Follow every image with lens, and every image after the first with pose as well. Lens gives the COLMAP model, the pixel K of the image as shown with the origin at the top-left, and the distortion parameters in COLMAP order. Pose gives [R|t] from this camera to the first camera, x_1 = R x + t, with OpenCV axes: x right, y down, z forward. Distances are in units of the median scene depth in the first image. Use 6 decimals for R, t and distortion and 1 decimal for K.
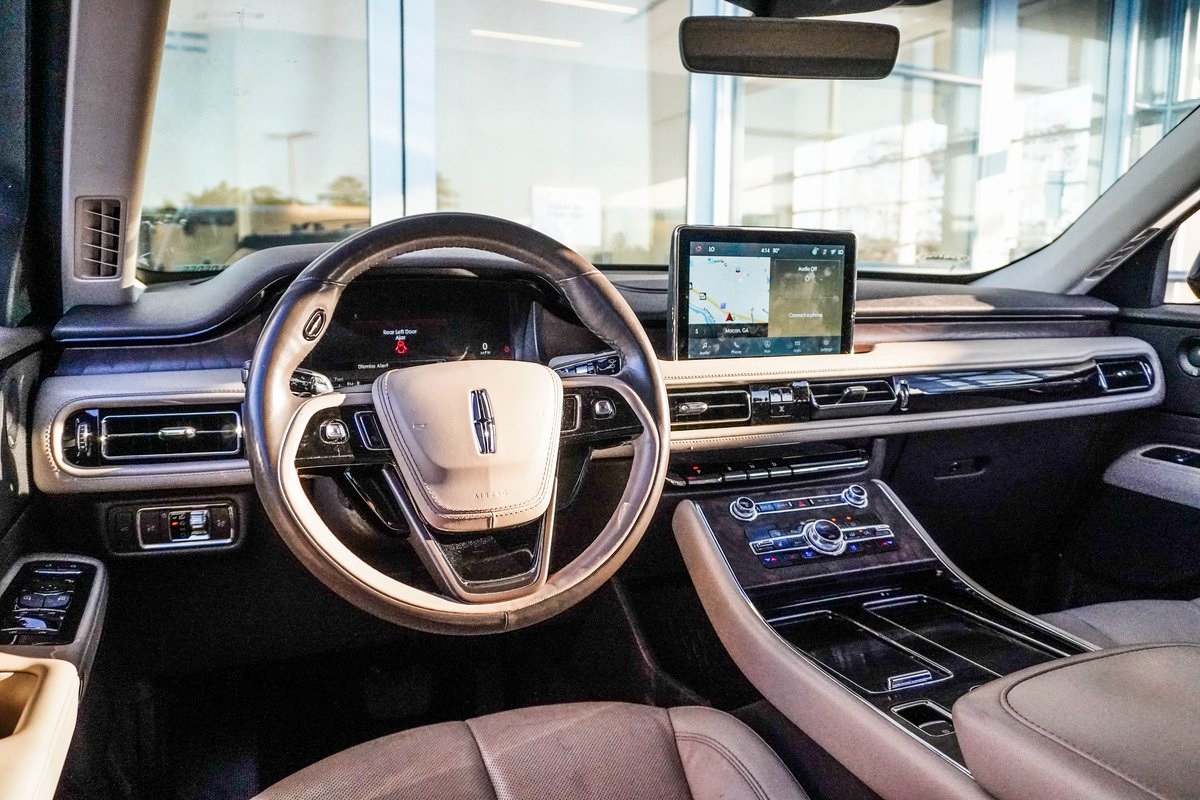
lens RADIAL K [[916.9, 0, 600.0], [0, 916.9, 400.0], [0, 0, 1]] dist [-0.011458, 0.000541]
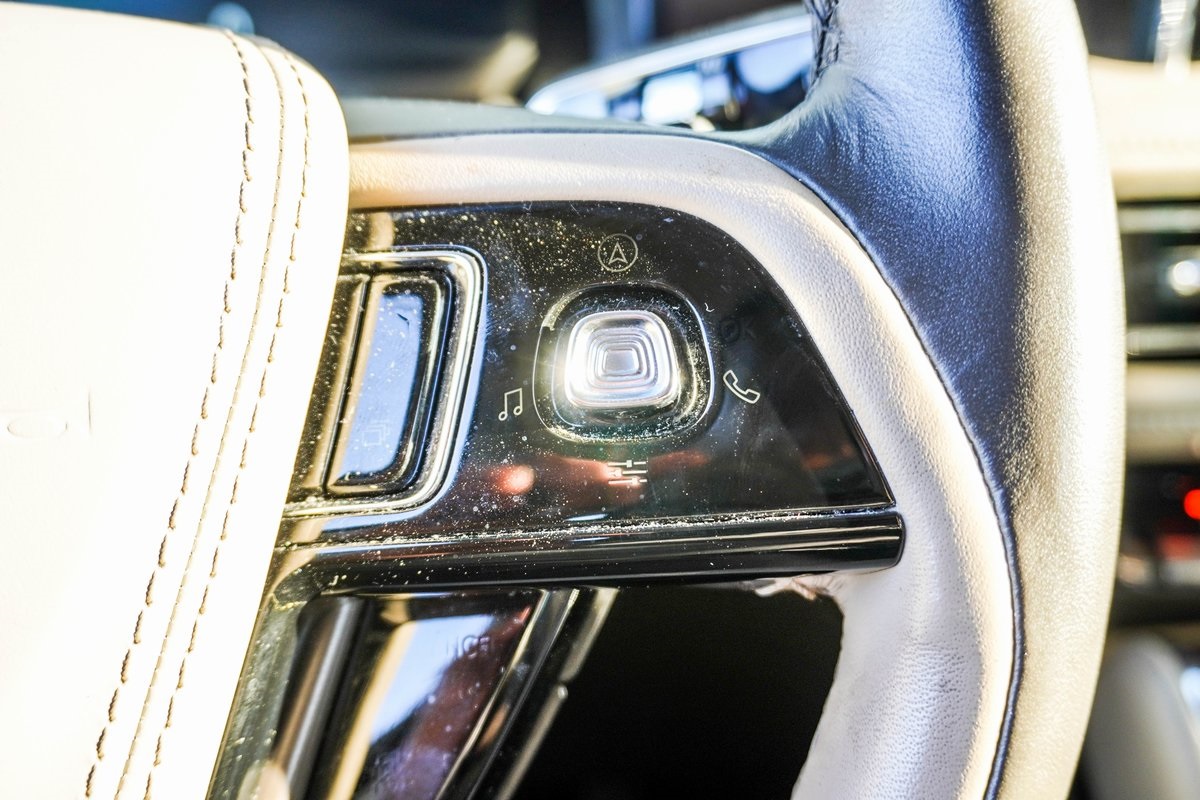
lens RADIAL K [[1223.1, 0, 600.0], [0, 1223.1, 400.0], [0, 0, 1]] dist [0.001247, 0.000813]
pose [[0.948322, 0.095225, -0.302684, 0.045329], [-0.038672, 0.981481, 0.187615, -0.016072], [0.314944, -0.166214, 0.934443, 0.646595]]
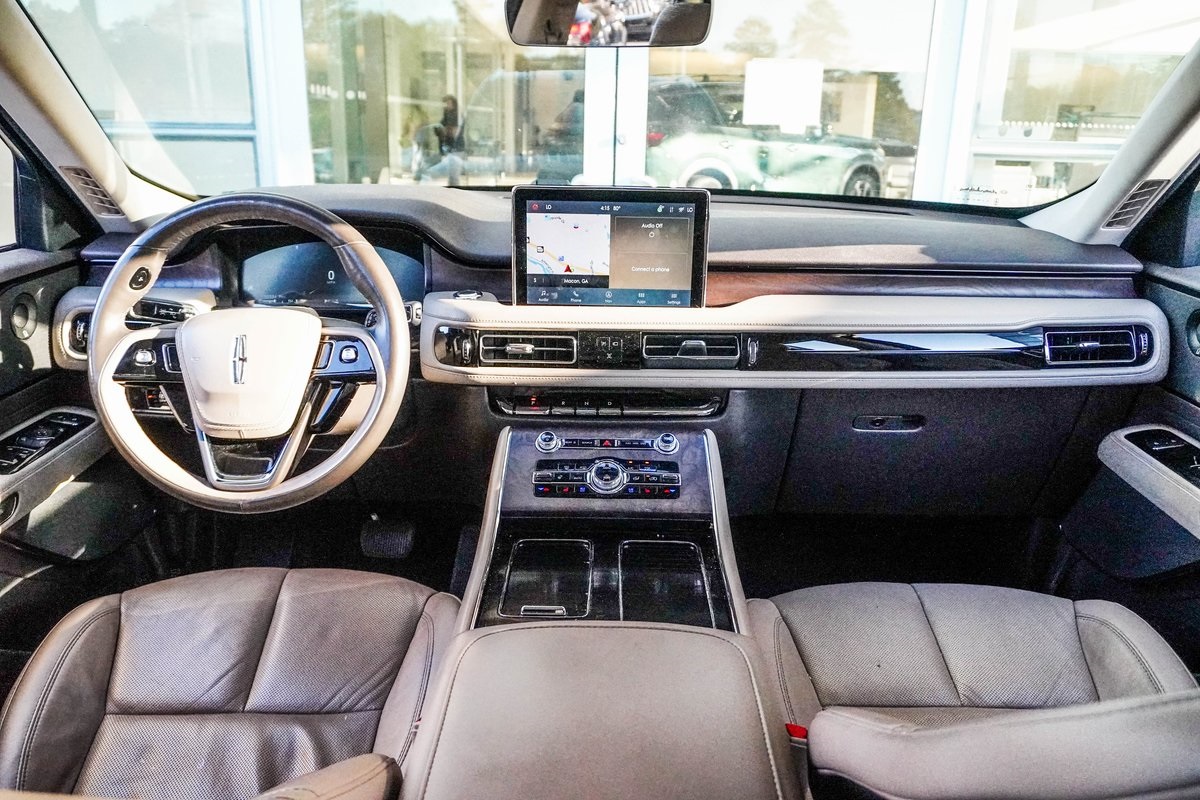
lens RADIAL K [[916.9, 0, 600.0], [0, 916.9, 400.0], [0, 0, 1]] dist [-0.011458, 0.000541]
pose [[0.917991, 0.125752, -0.376136, 0.625172], [-0.062908, 0.982563, 0.174963, -0.133643], [0.391579, -0.136953, 0.909895, -0.009710]]
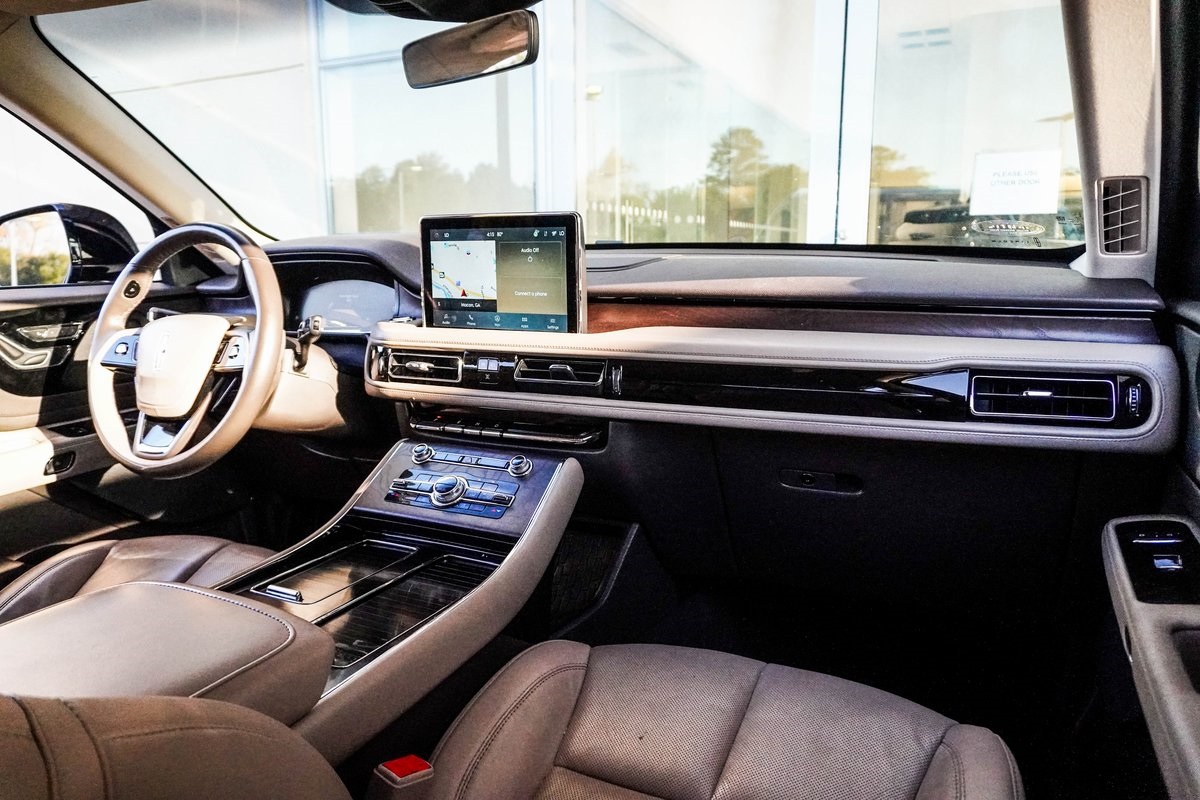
lens RADIAL K [[820.3, 0, 600.0], [0, 820.3, 400.0], [0, 0, 1]] dist [-0.001362, -0.000237]
pose [[0.655707, 0.126108, -0.744409, 1.071611], [-0.089536, 0.991983, 0.089182, -0.065695], [0.749688, 0.008174, 0.661741, 0.451335]]
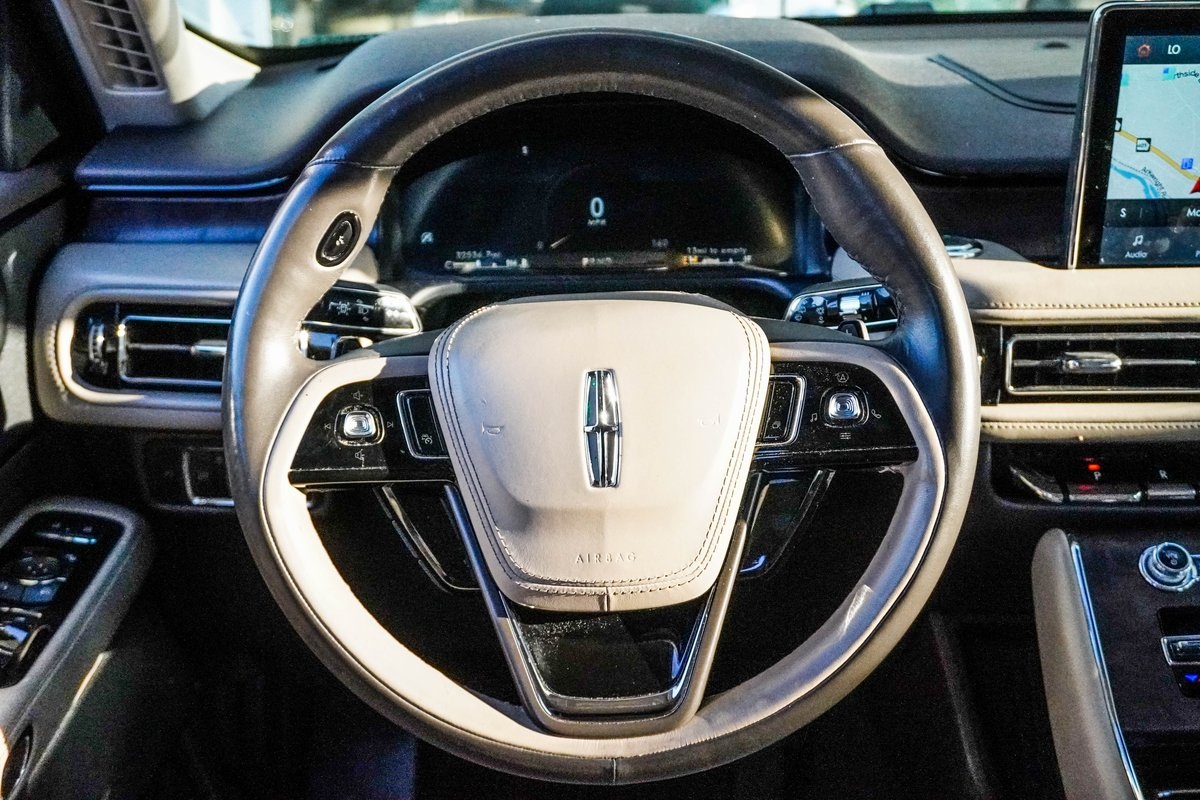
lens RADIAL K [[1378.0, 0, 600.0], [0, 1378.0, 400.0], [0, 0, 1]] dist [0.012005, 0.026657]
pose [[0.925906, 0.115390, -0.359699, 0.126064], [-0.040311, 0.976948, 0.209636, -0.124339], [0.375597, -0.179603, 0.909214, 0.168778]]
